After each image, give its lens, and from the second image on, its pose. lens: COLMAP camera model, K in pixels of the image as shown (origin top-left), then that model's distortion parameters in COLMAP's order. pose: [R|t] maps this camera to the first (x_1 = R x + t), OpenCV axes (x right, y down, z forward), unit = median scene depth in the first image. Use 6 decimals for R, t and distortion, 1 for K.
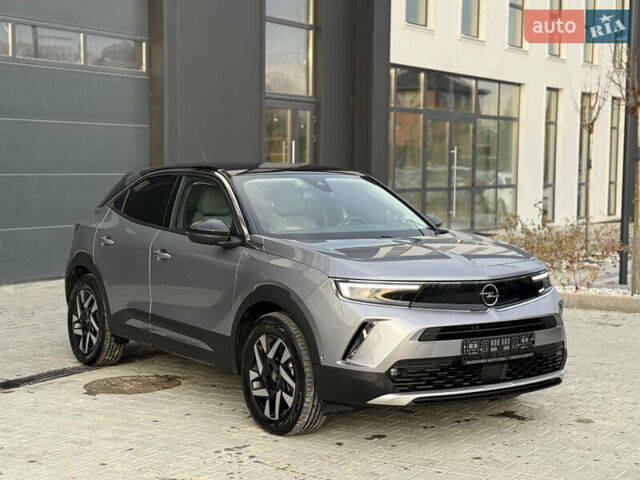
lens RADIAL K [[900.5, 0, 320.0], [0, 900.5, 240.0], [0, 0, 1]] dist [0.043751, 0.032412]
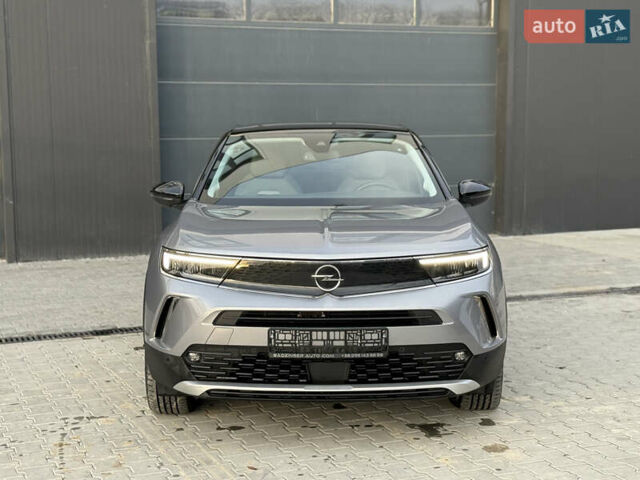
lens RADIAL K [[900.5, 0, 320.0], [0, 900.5, 240.0], [0, 0, 1]] dist [0.043751, 0.032412]
pose [[0.864196, 0.046397, -0.501011, 0.602062], [-0.024618, 0.998446, 0.050000, -0.015023], [0.502552, -0.030876, 0.863995, 0.287565]]
